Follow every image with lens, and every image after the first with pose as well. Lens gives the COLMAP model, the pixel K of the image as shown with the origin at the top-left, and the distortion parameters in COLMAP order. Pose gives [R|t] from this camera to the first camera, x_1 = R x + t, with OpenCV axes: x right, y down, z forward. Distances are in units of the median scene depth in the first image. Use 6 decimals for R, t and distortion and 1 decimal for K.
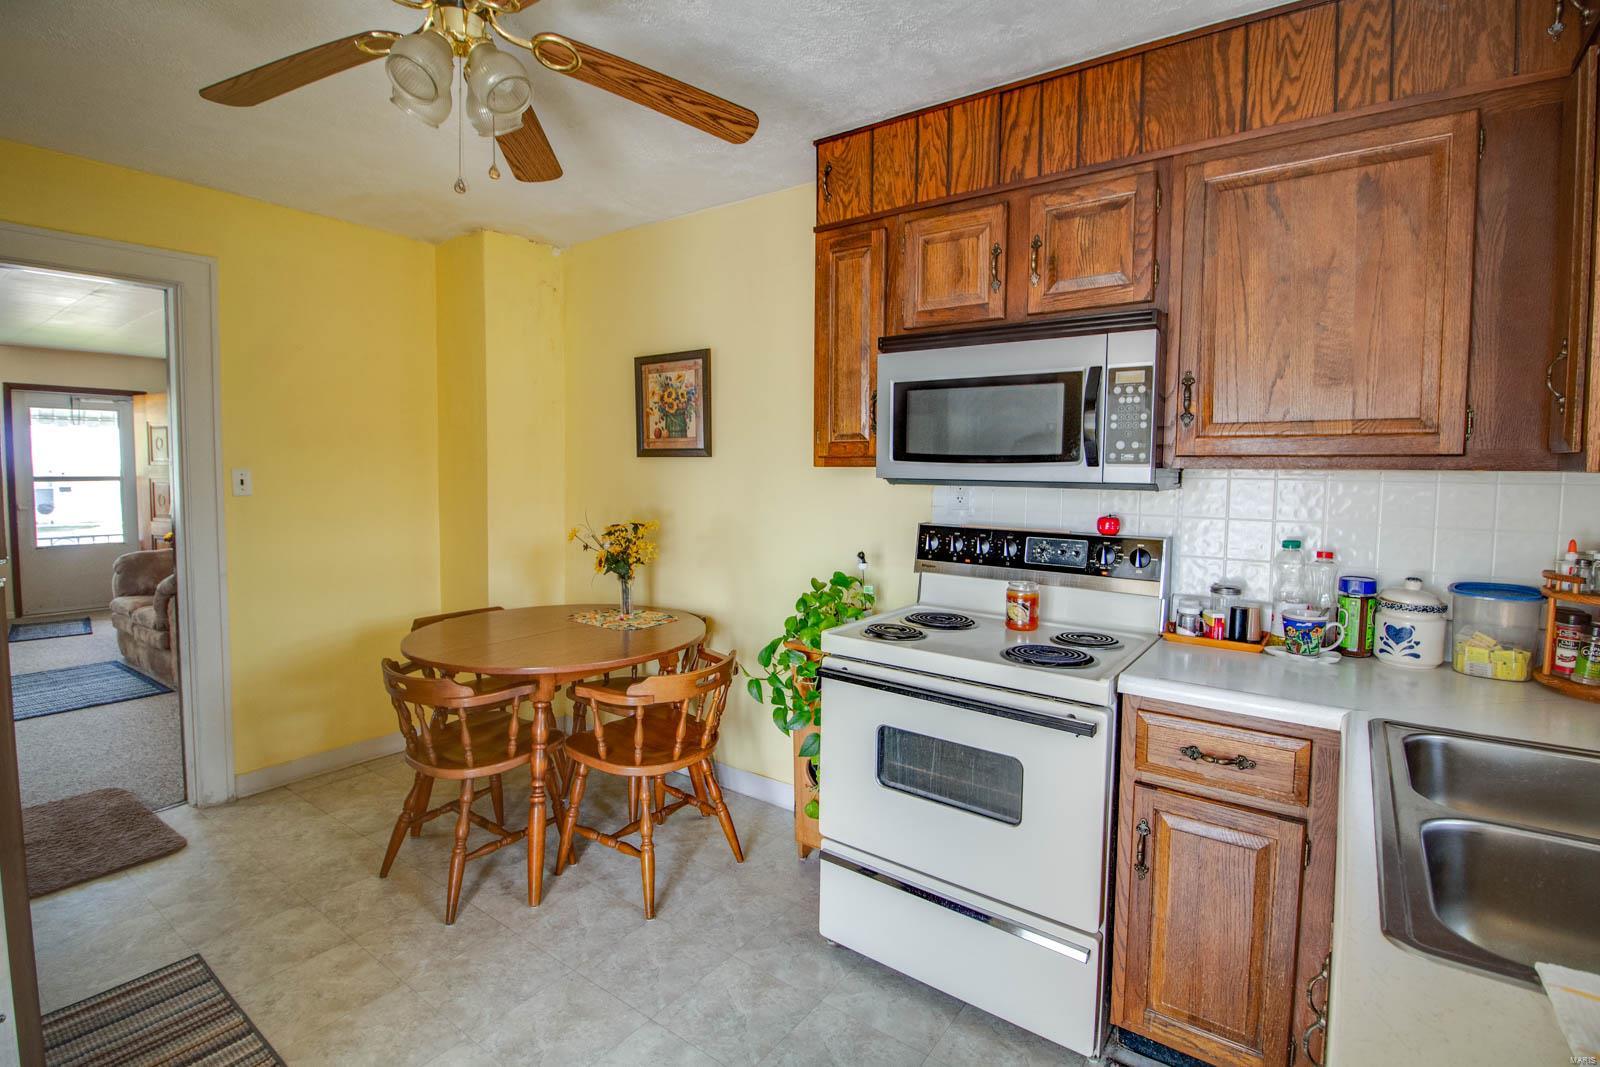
lens RADIAL K [[754.8, 0, 807.5], [0, 754.8, 513.5], [0, 0, 1]] dist [-0.000476, -0.013325]
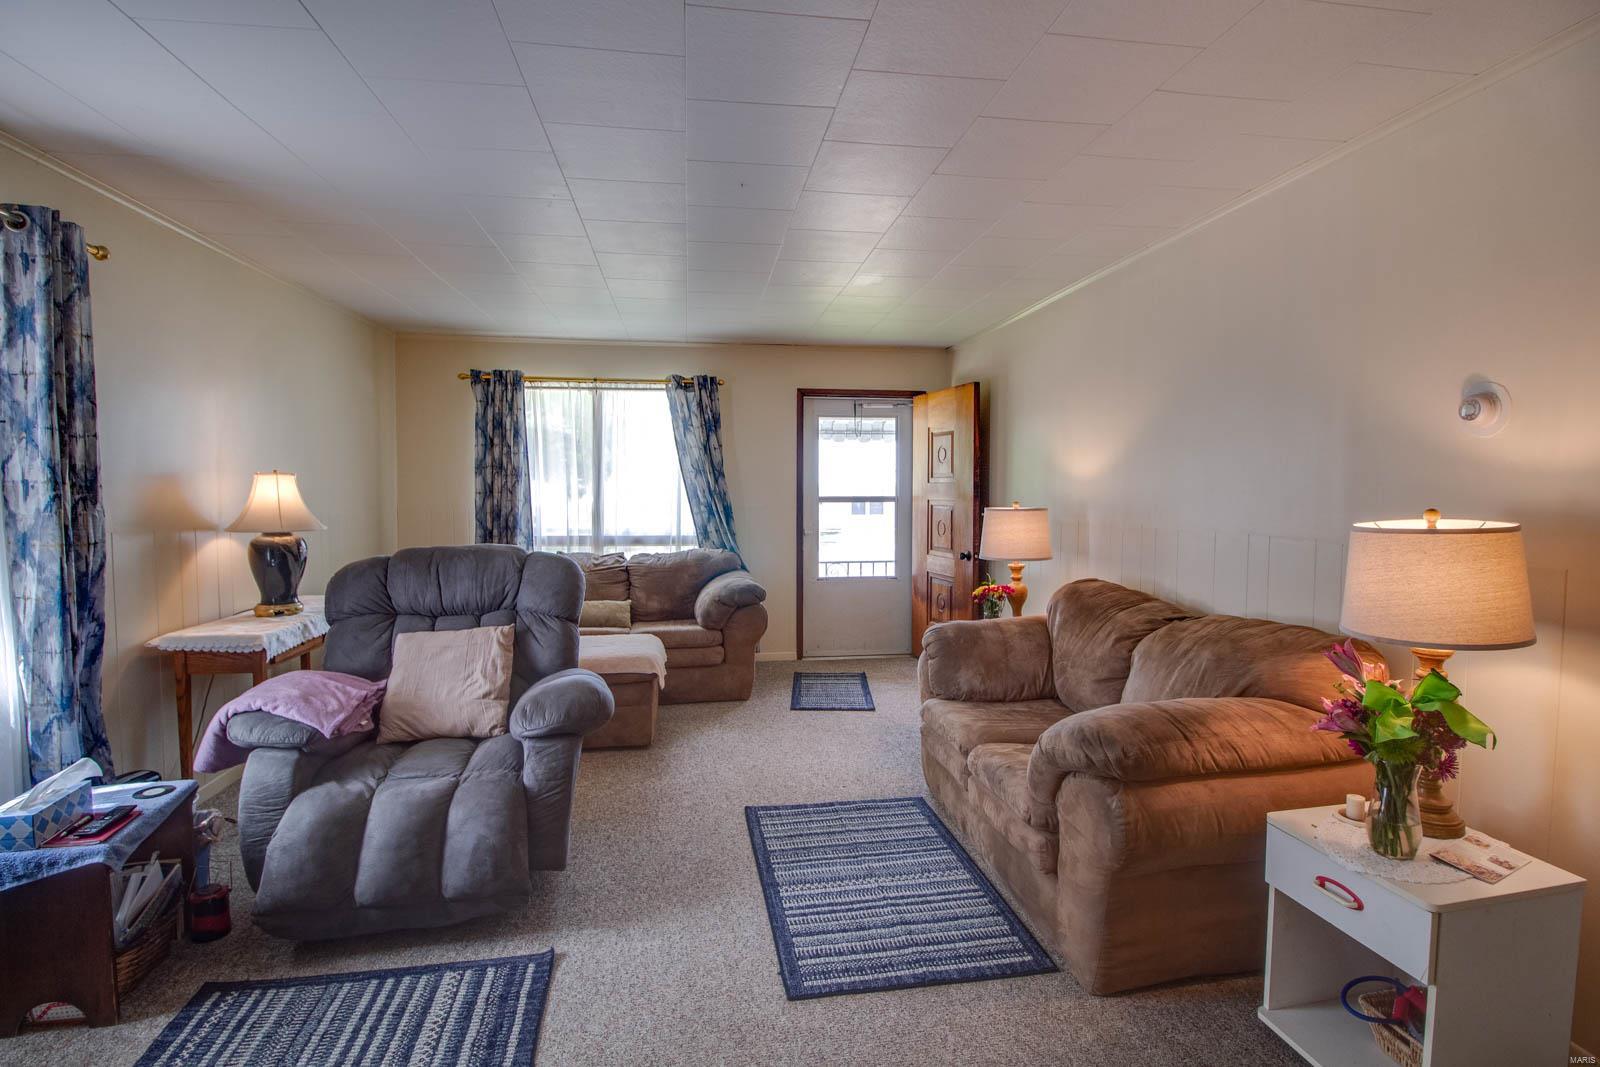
lens RADIAL K [[754.8, 0, 807.5], [0, 754.8, 513.5], [0, 0, 1]] dist [-0.000476, -0.013325]
pose [[0.702106, 0.021964, -0.711734, -0.409497], [-0.038455, 0.999235, -0.007098, -0.022340], [0.711033, 0.032354, 0.702414, 0.359495]]
